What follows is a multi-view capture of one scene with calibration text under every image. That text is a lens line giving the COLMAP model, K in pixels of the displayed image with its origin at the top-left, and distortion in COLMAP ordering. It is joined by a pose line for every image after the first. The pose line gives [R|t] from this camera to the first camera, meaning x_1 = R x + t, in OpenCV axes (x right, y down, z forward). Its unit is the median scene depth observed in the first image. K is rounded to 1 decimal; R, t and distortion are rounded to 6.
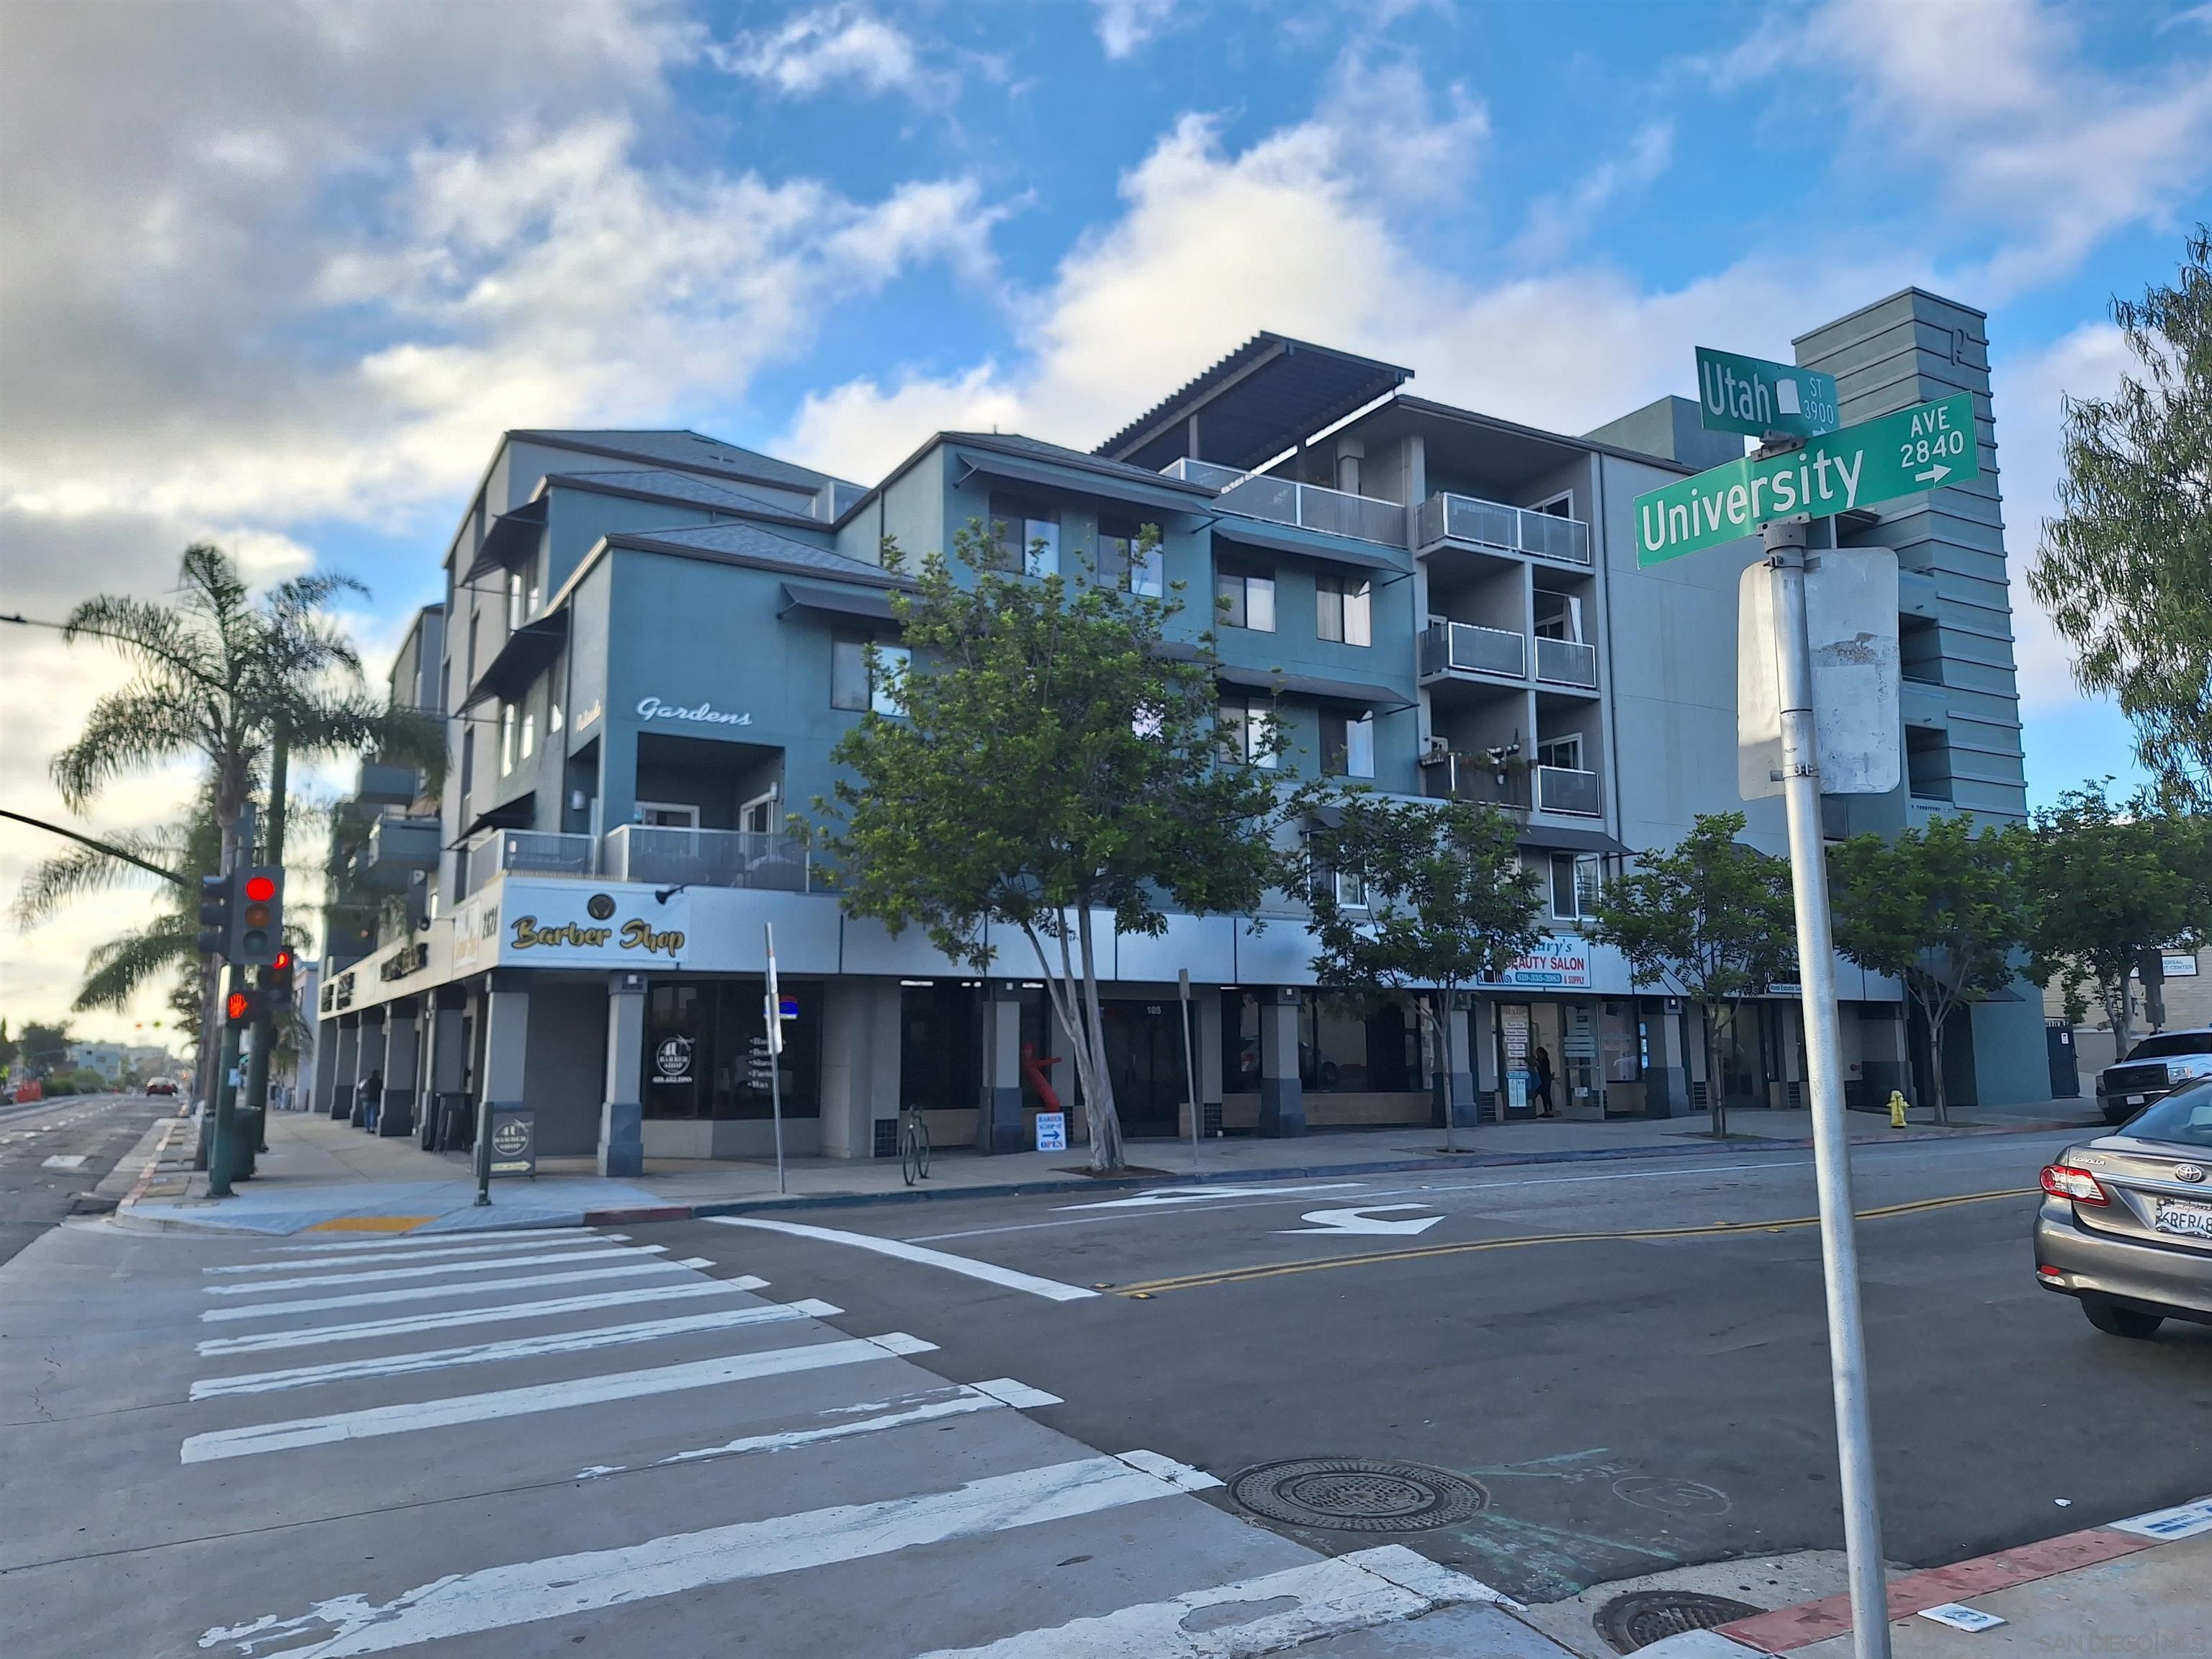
lens RADIAL K [[1541.5, 0, 1106.0], [0, 1541.5, 829.5], [0, 0, 1]] dist [0.063891, -0.004557]
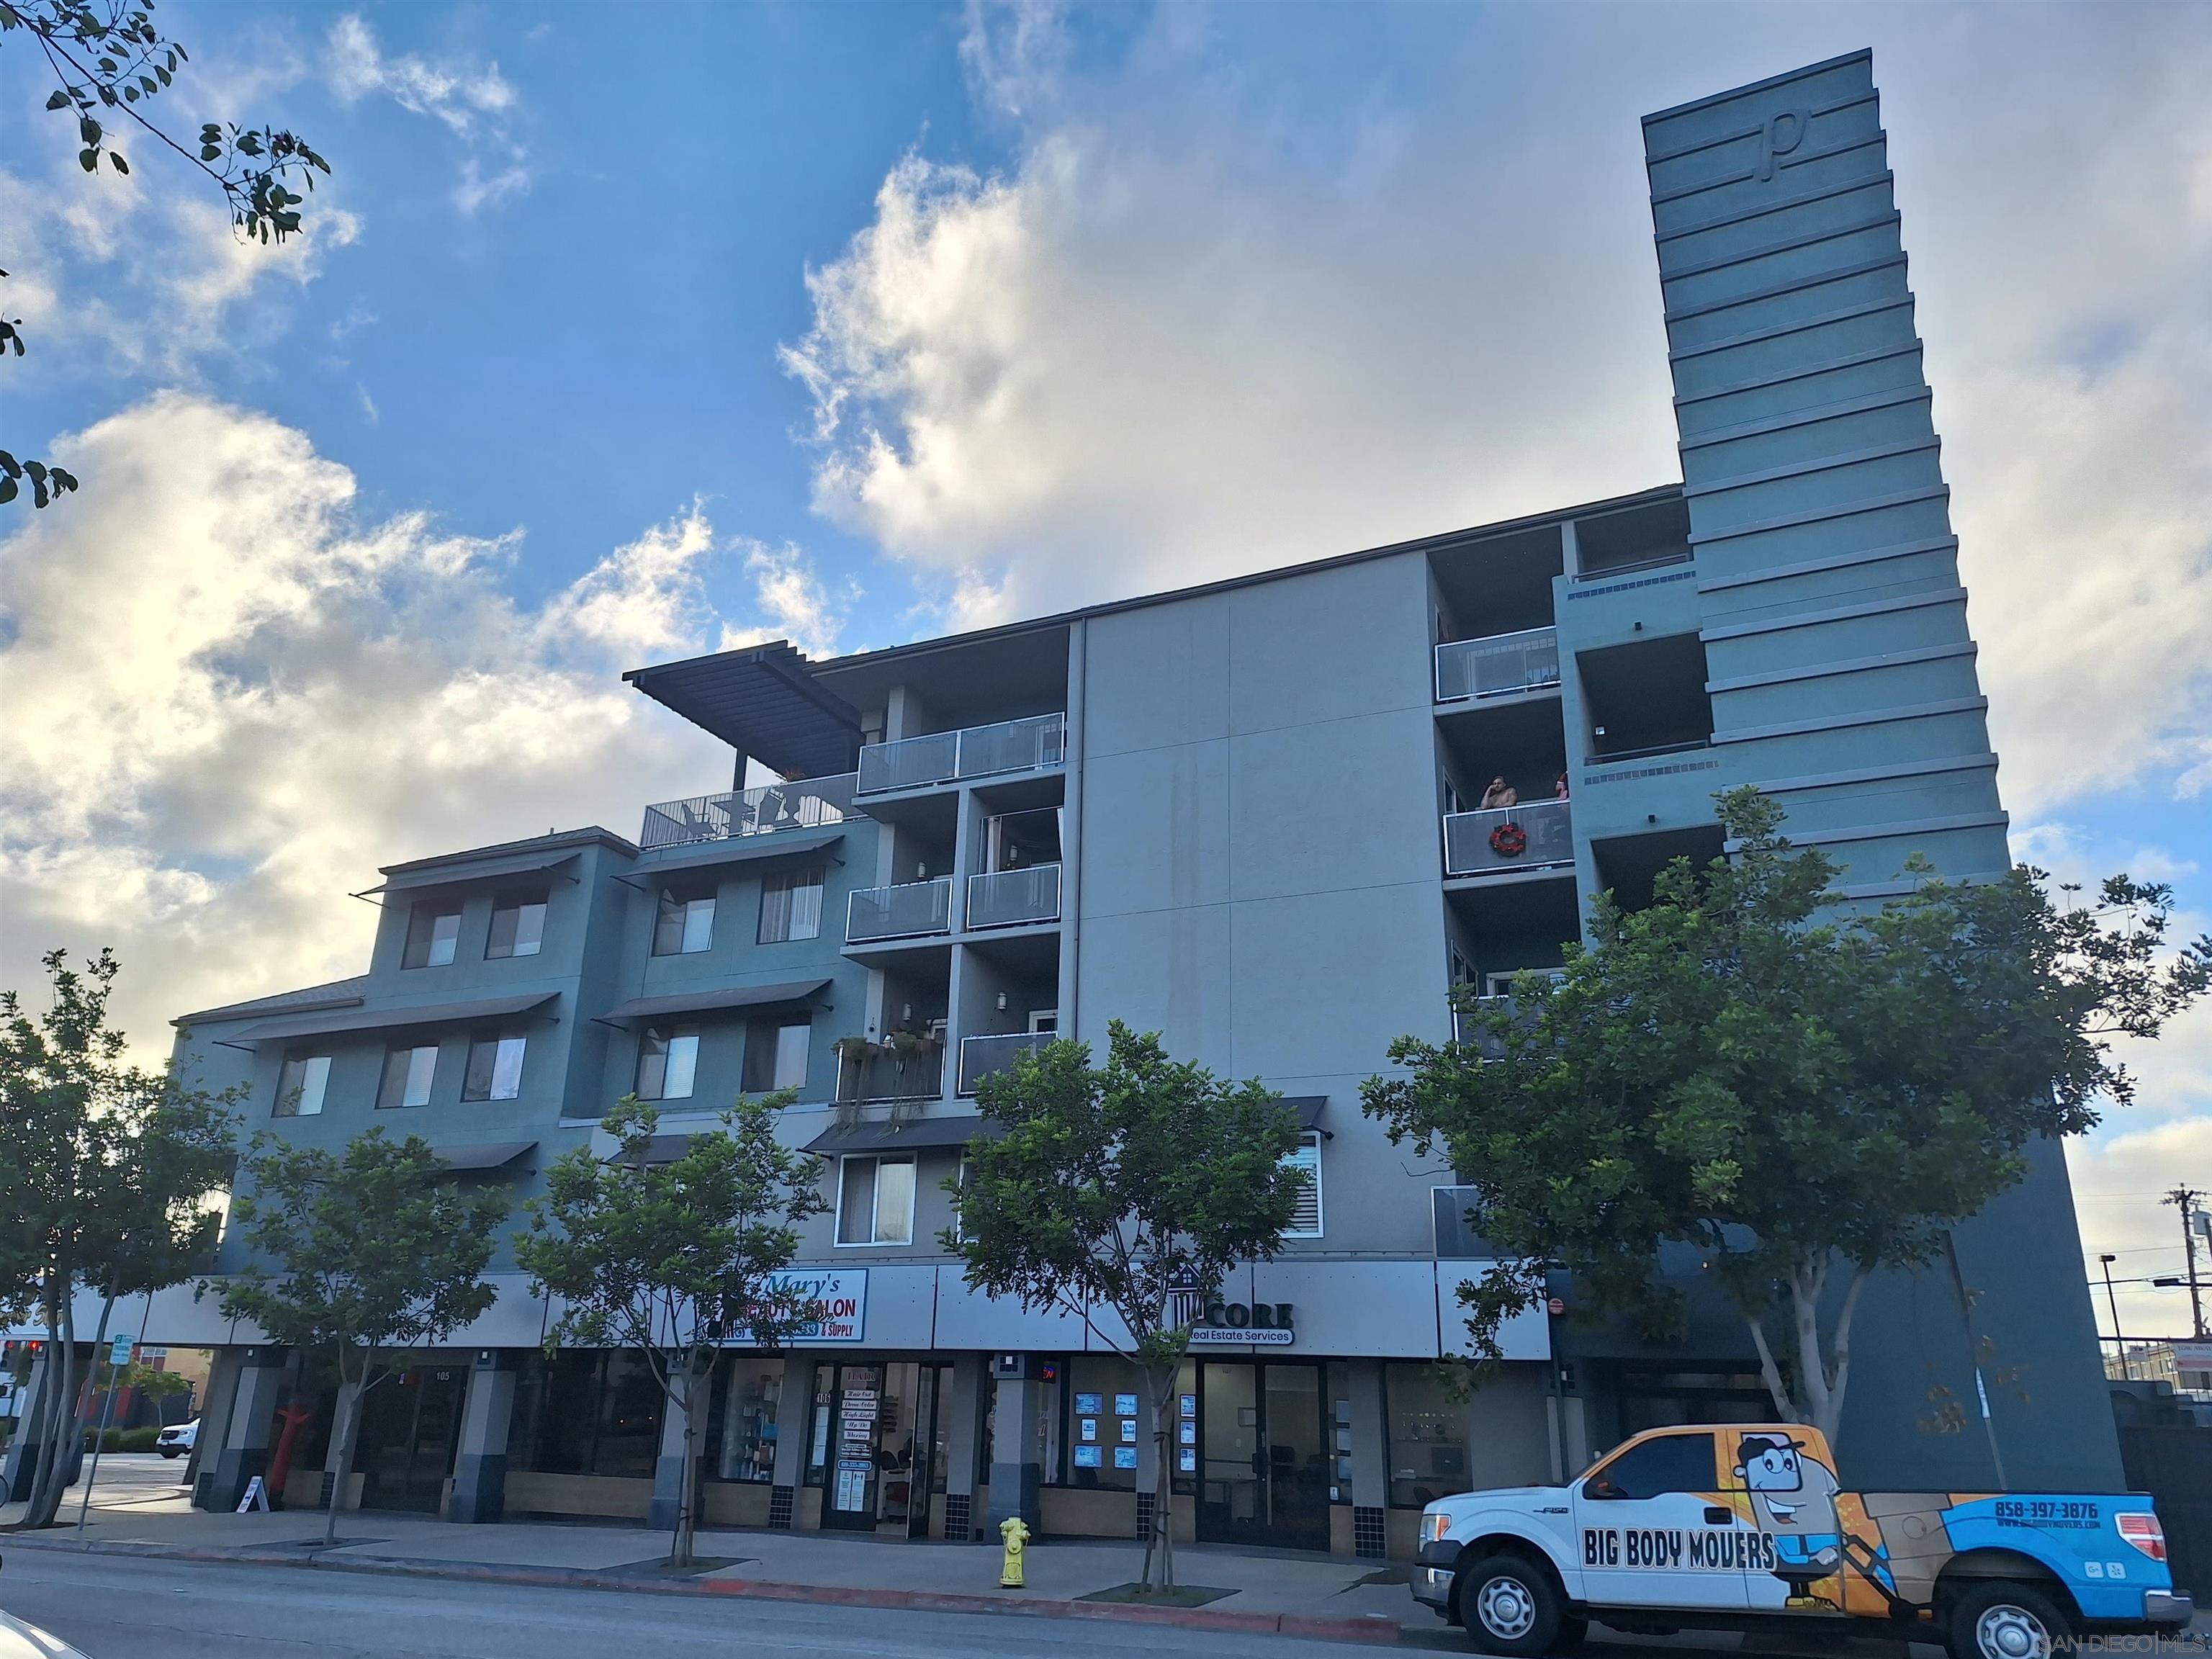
lens RADIAL K [[1506.1, 0, 1109.0], [0, 1506.1, 881.3], [0, 0, 1]] dist [0.063258, -0.045914]
pose [[0.596938, -0.242338, -0.764812, 0.968745], [0.090626, 0.967555, -0.235846, 0.070121], [0.797153, 0.071474, 0.599532, 0.639214]]
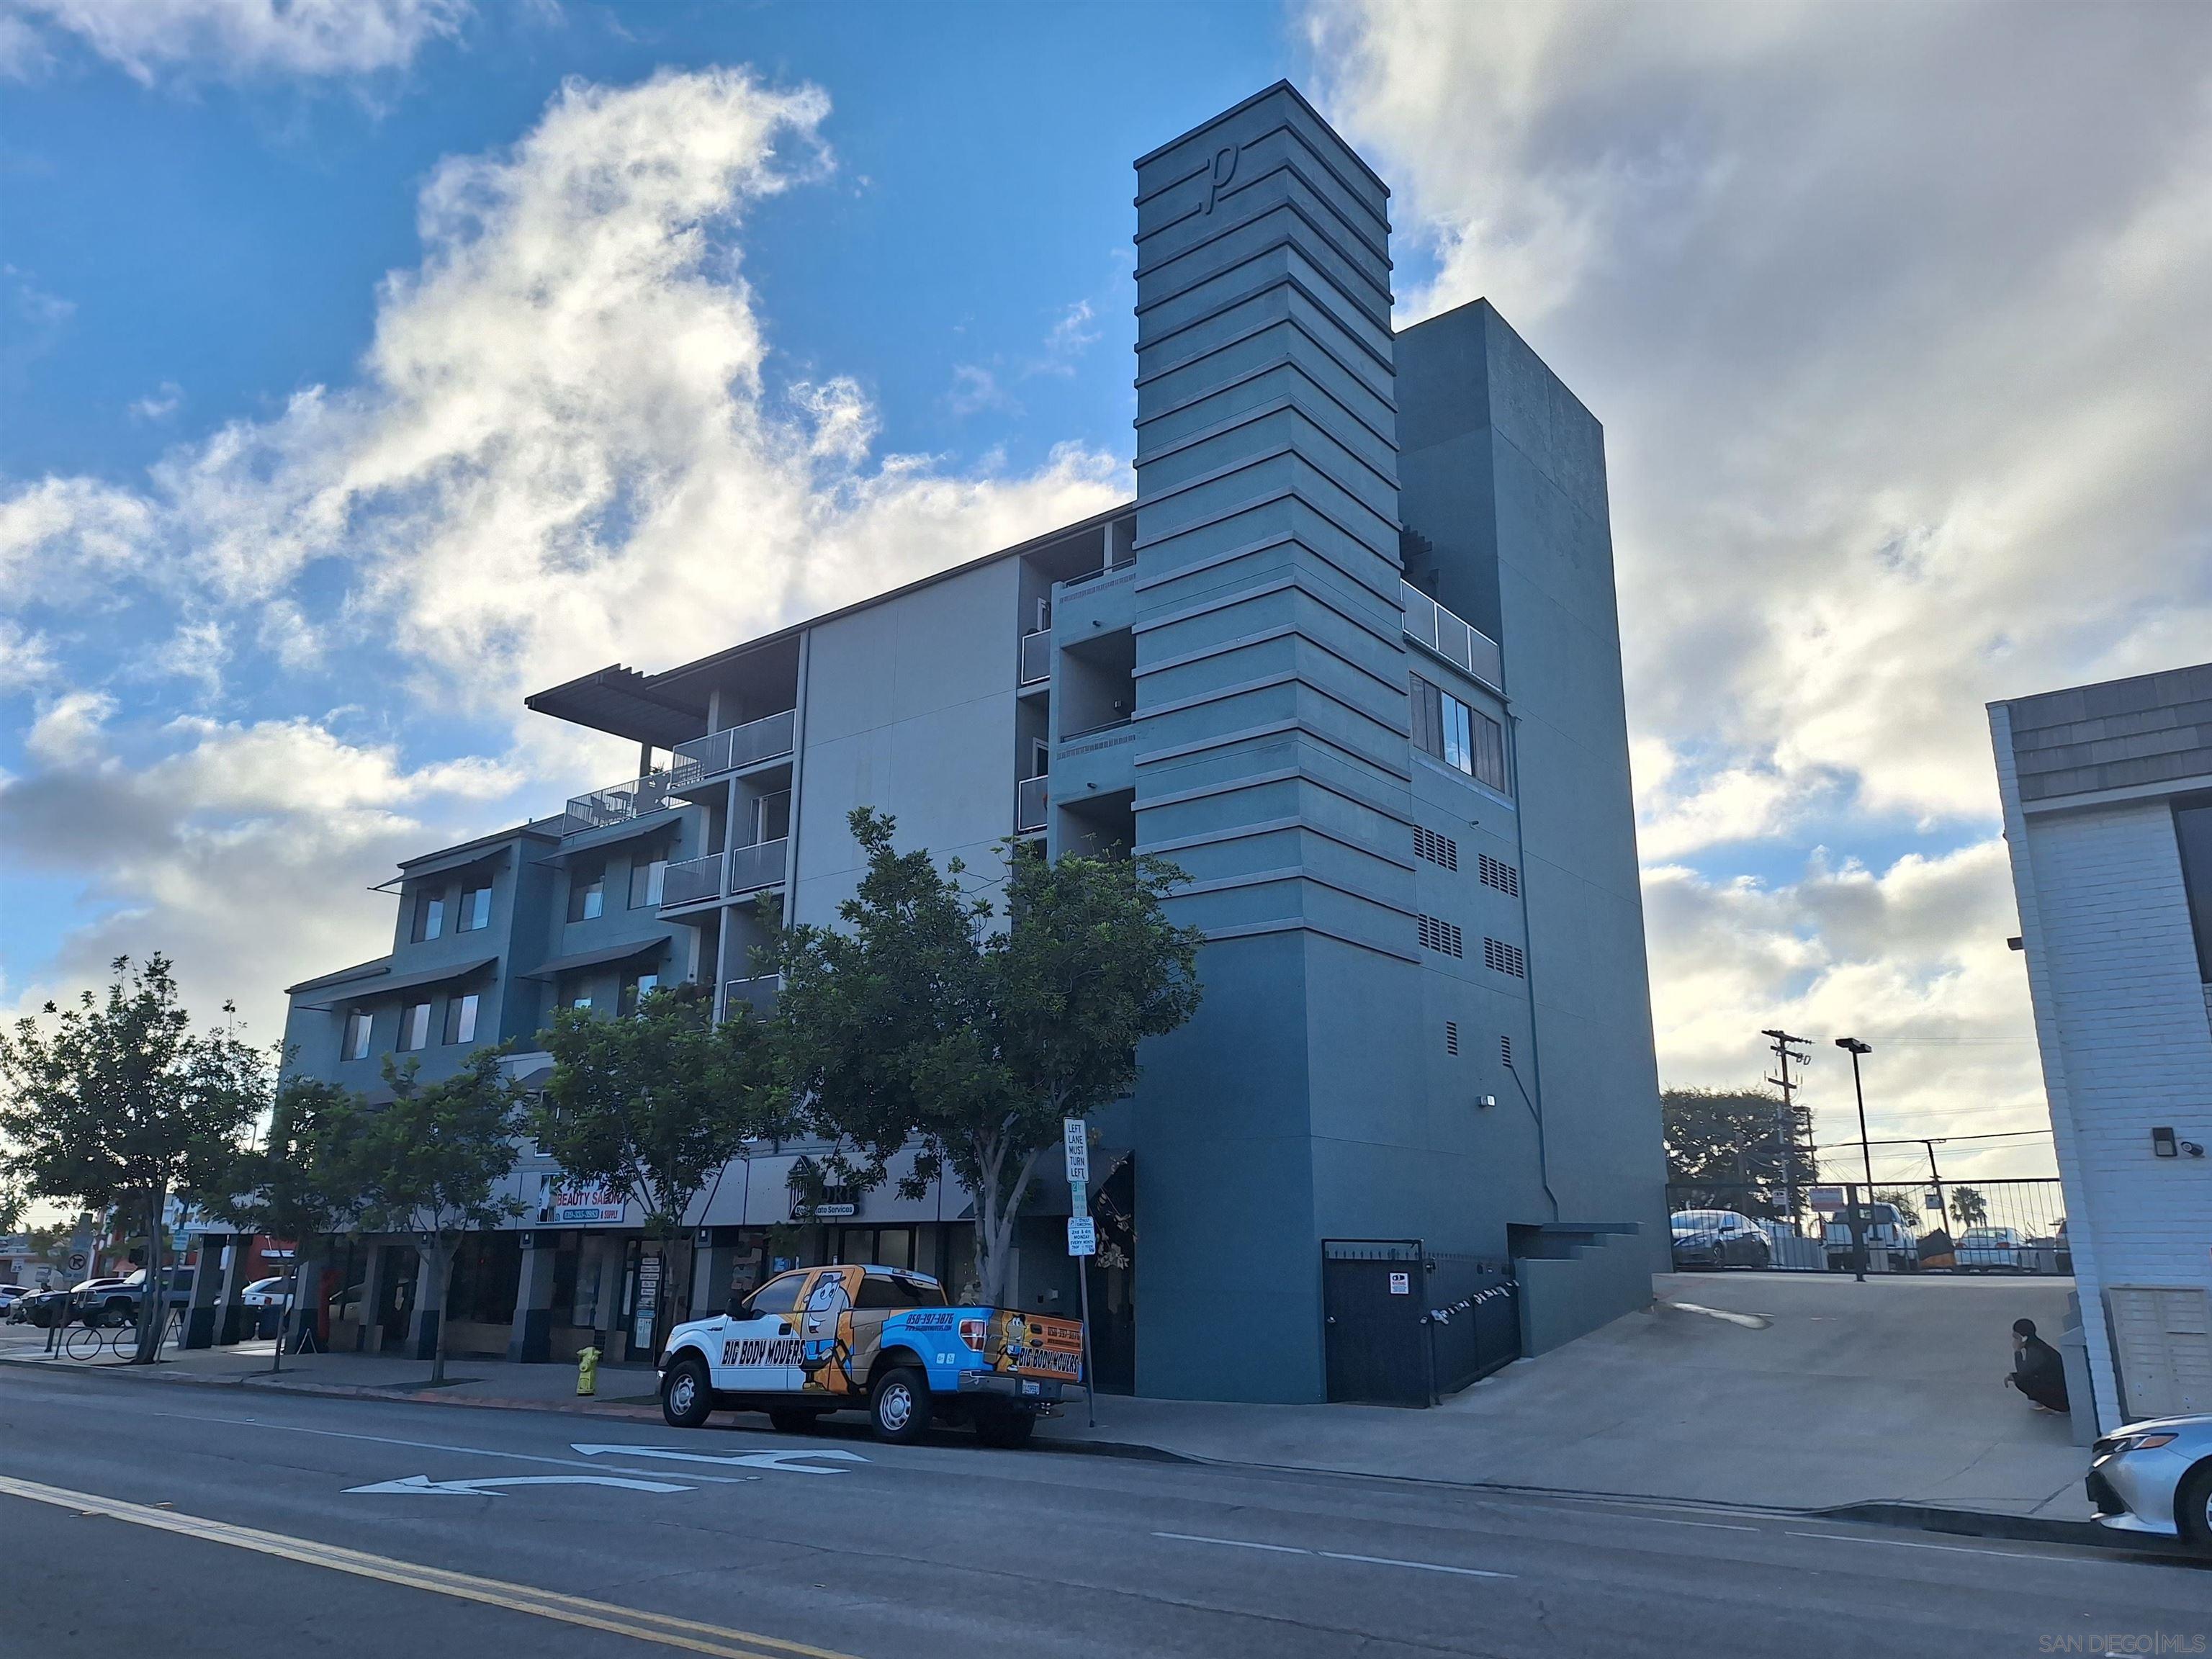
lens RADIAL K [[1541.5, 0, 1106.0], [0, 1541.5, 829.5], [0, 0, 1]] dist [0.063891, -0.004557]
pose [[0.372850, -0.239552, -0.896436, 1.332866], [0.126763, 0.970192, -0.206538, 0.101901], [0.919192, -0.036627, 0.392102, 0.892917]]
